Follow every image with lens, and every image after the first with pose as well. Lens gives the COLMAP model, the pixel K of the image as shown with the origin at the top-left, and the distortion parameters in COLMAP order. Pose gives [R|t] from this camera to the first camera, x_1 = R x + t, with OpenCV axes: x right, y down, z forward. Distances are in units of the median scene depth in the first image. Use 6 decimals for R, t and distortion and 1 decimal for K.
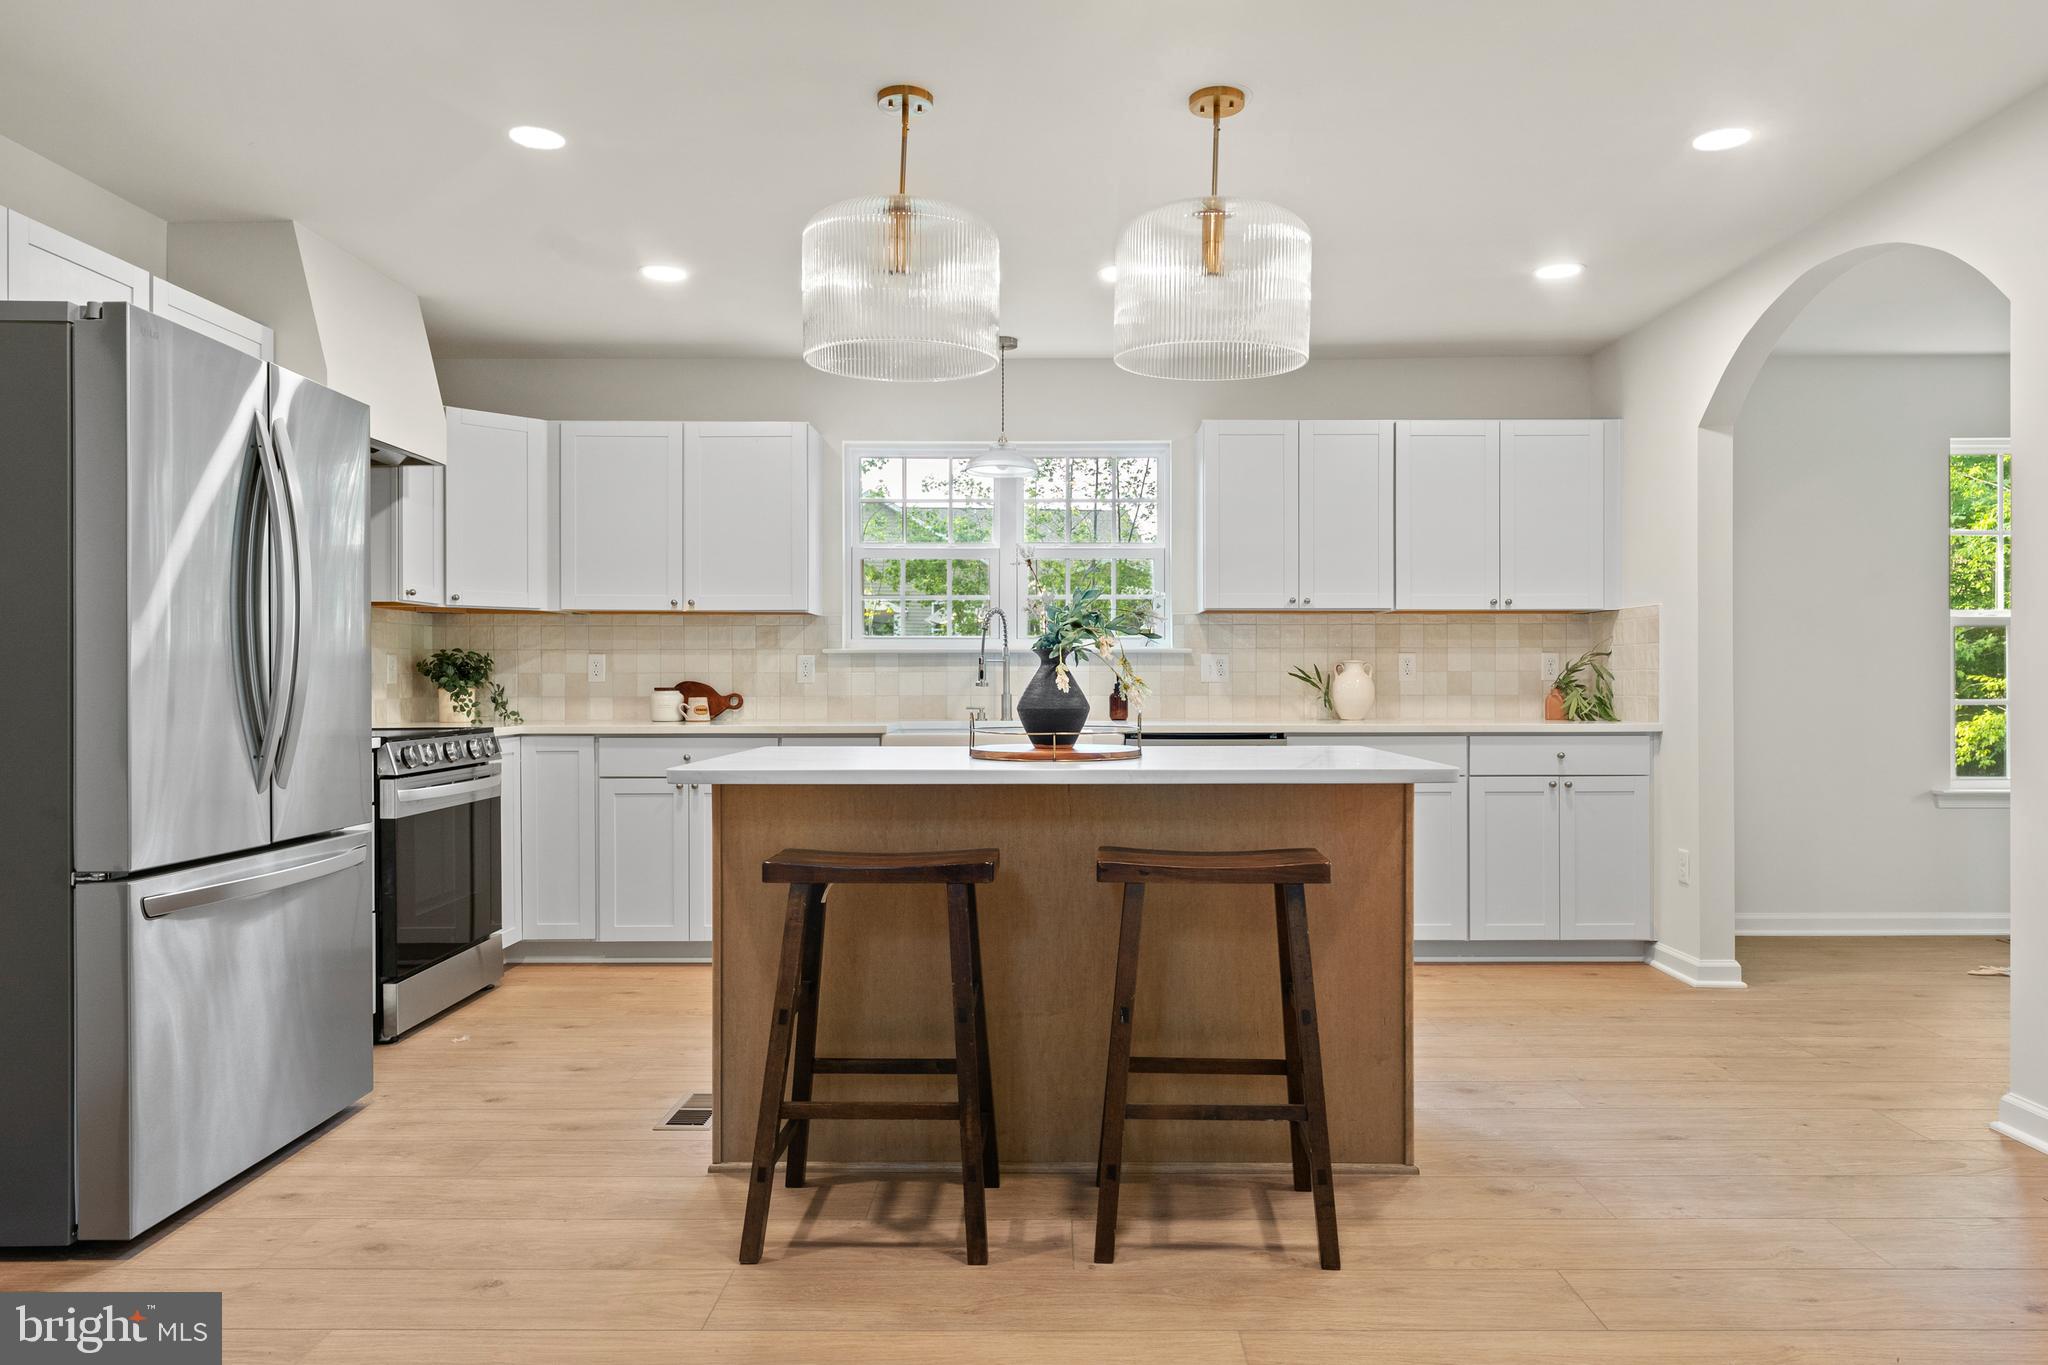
lens RADIAL K [[1303.1, 0, 1060.2], [0, 1303.1, 689.3], [0, 0, 1]] dist [0.003751, -0.000508]
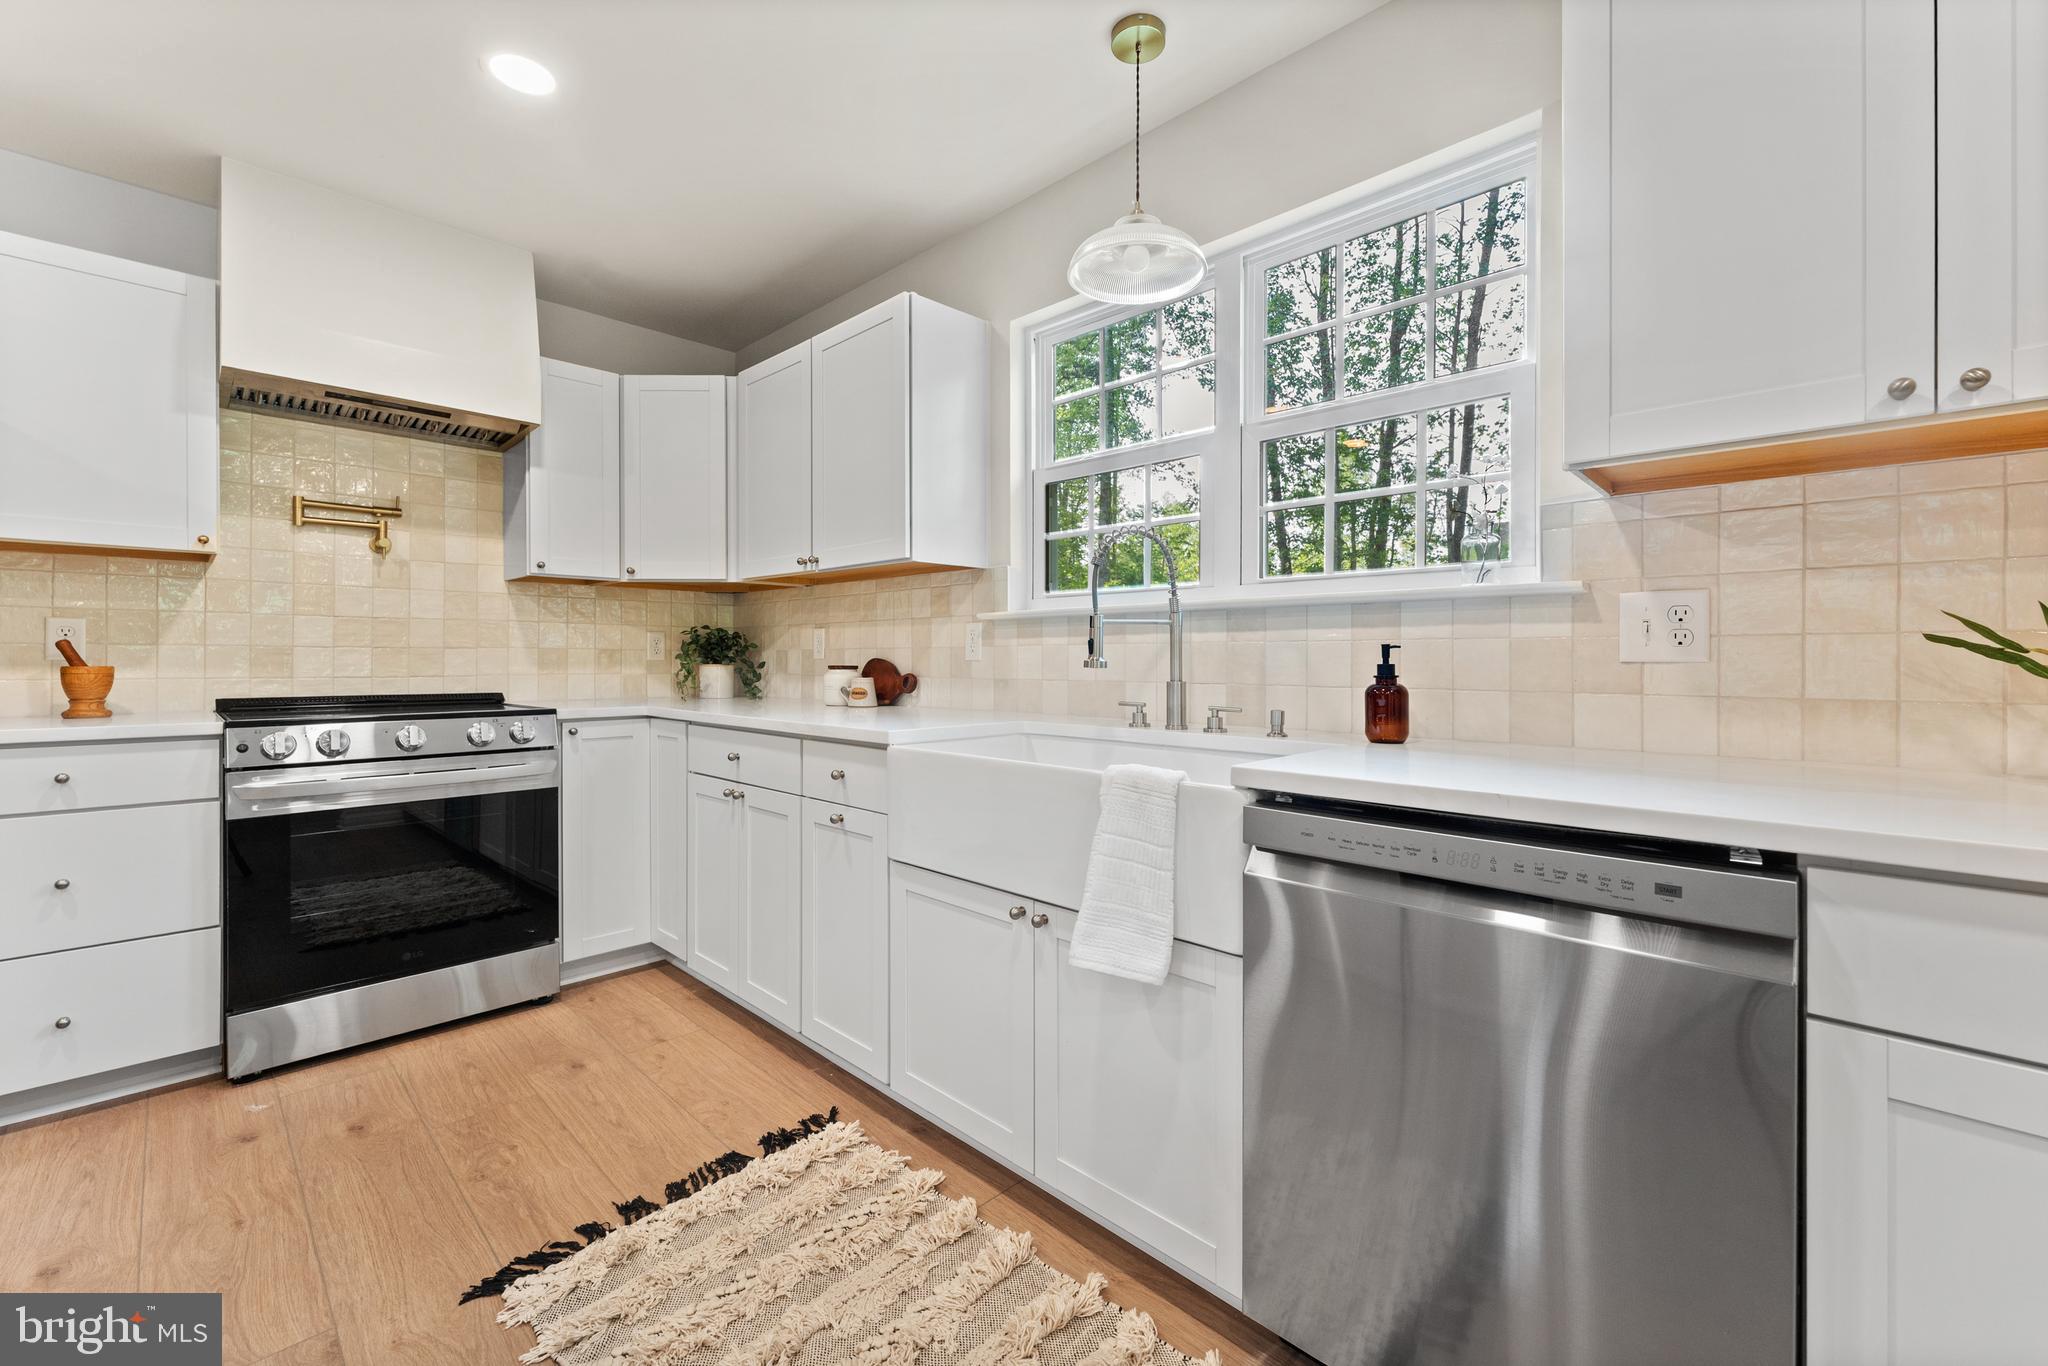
lens RADIAL K [[834.7, 0, 1029.2], [0, 834.7, 672.5], [0, 0, 1]] dist [0.001356, -0.001588]
pose [[0.712880, 0.013576, -0.701155, 0.169350], [-0.007662, 0.999904, 0.011569, -0.003981], [0.701245, -0.002875, 0.712915, 0.727542]]
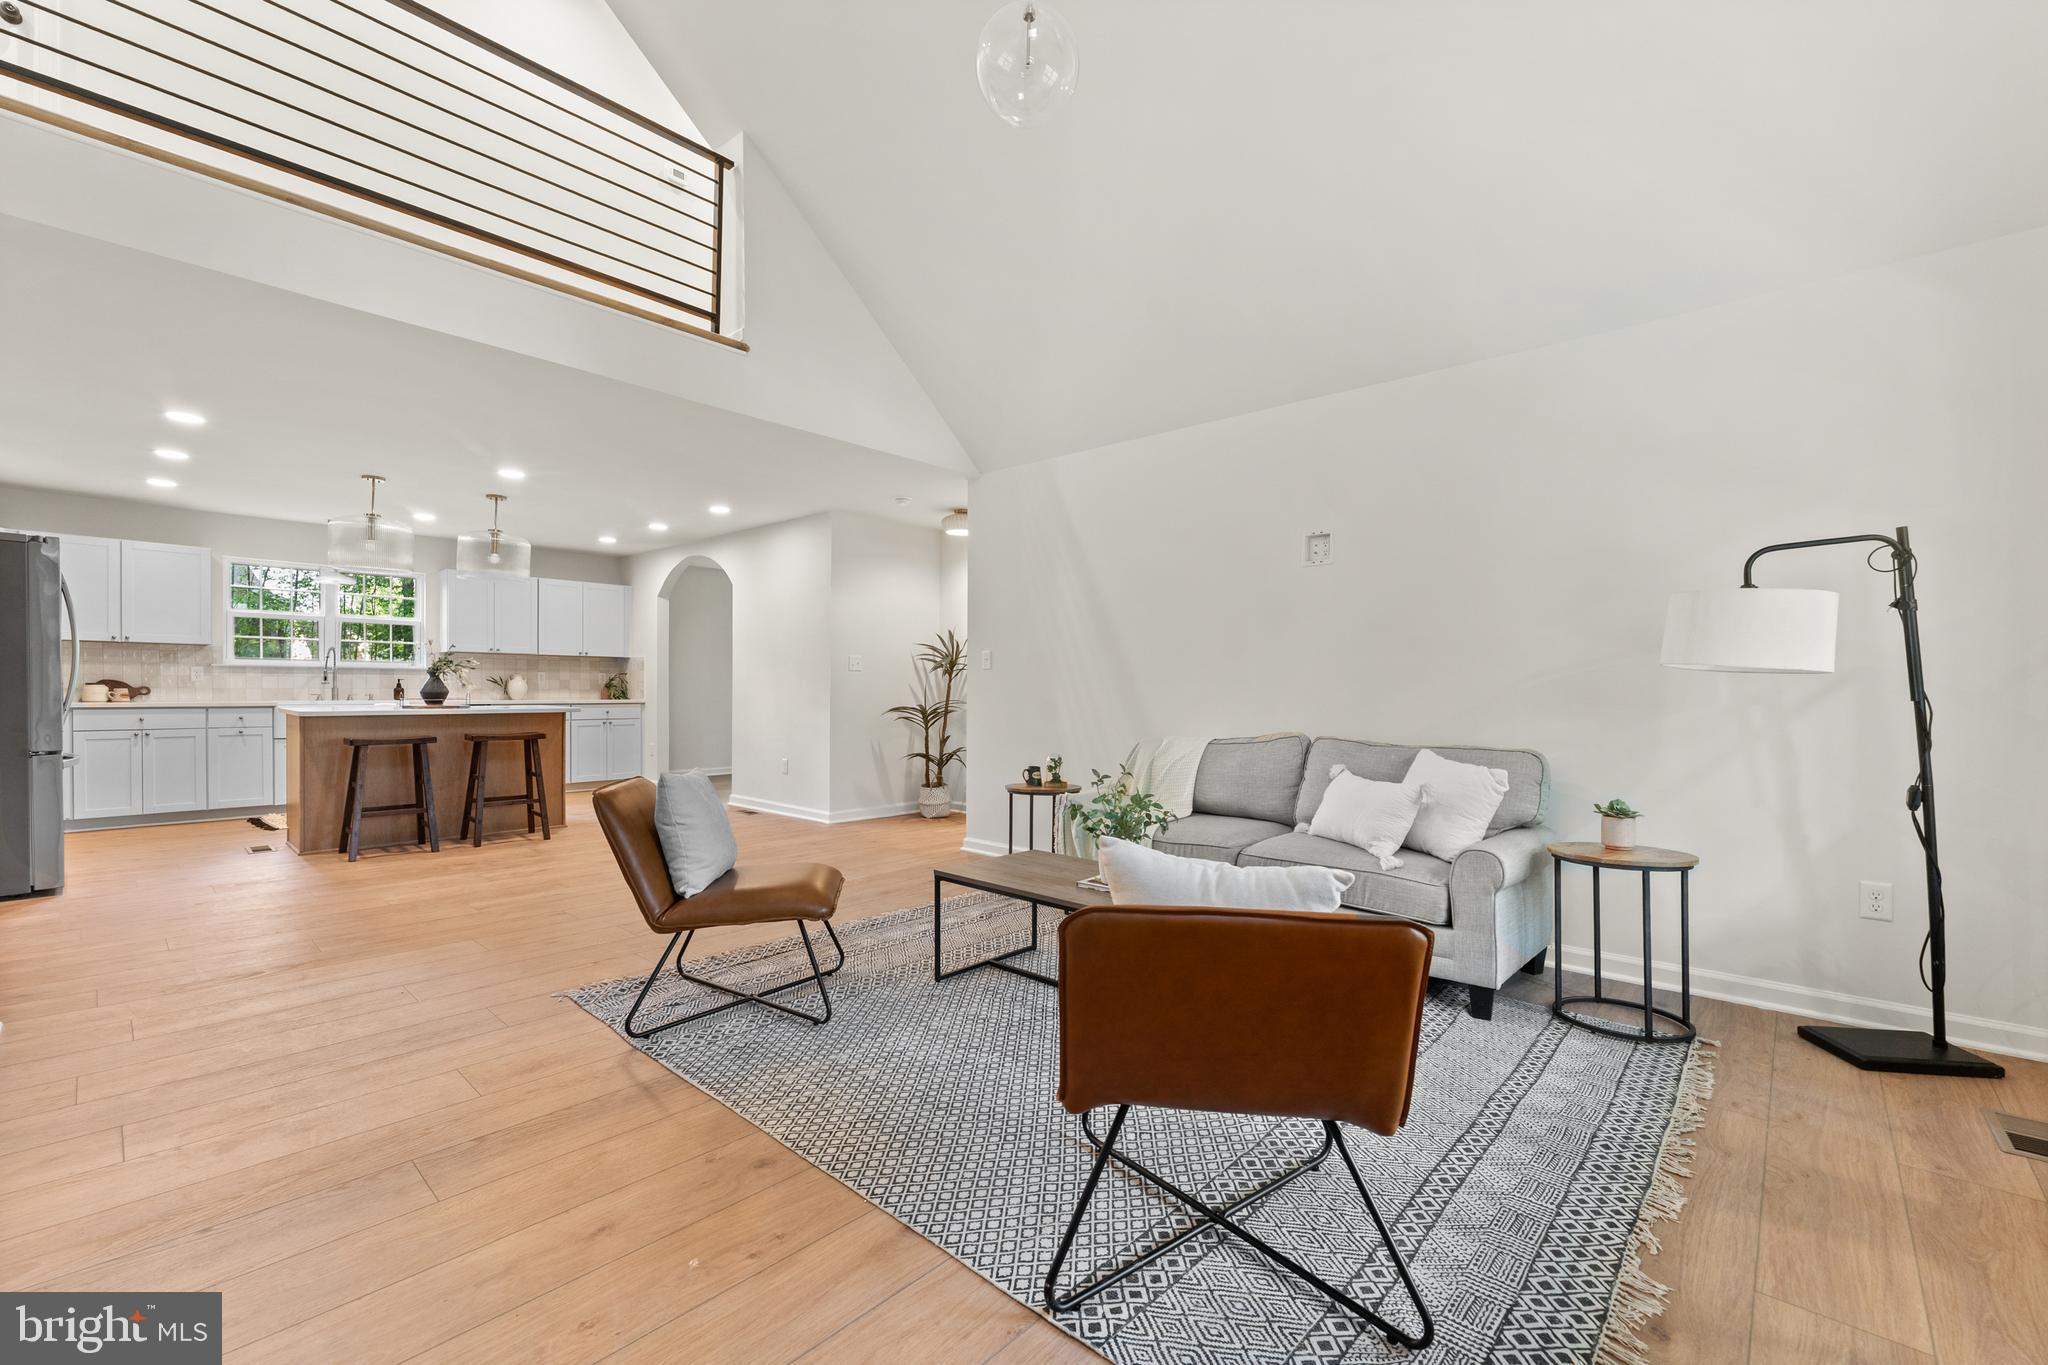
lens RADIAL K [[834.7, 0, 1013.3], [0, 834.7, 696.3], [0, 0, 1]] dist [0.001356, -0.001588]
pose [[0.676599, -0.000575, 0.736351, -0.303640], [-0.003794, 0.999984, 0.004267, 0.007729], [-0.736342, -0.005681, 0.676586, -0.747144]]
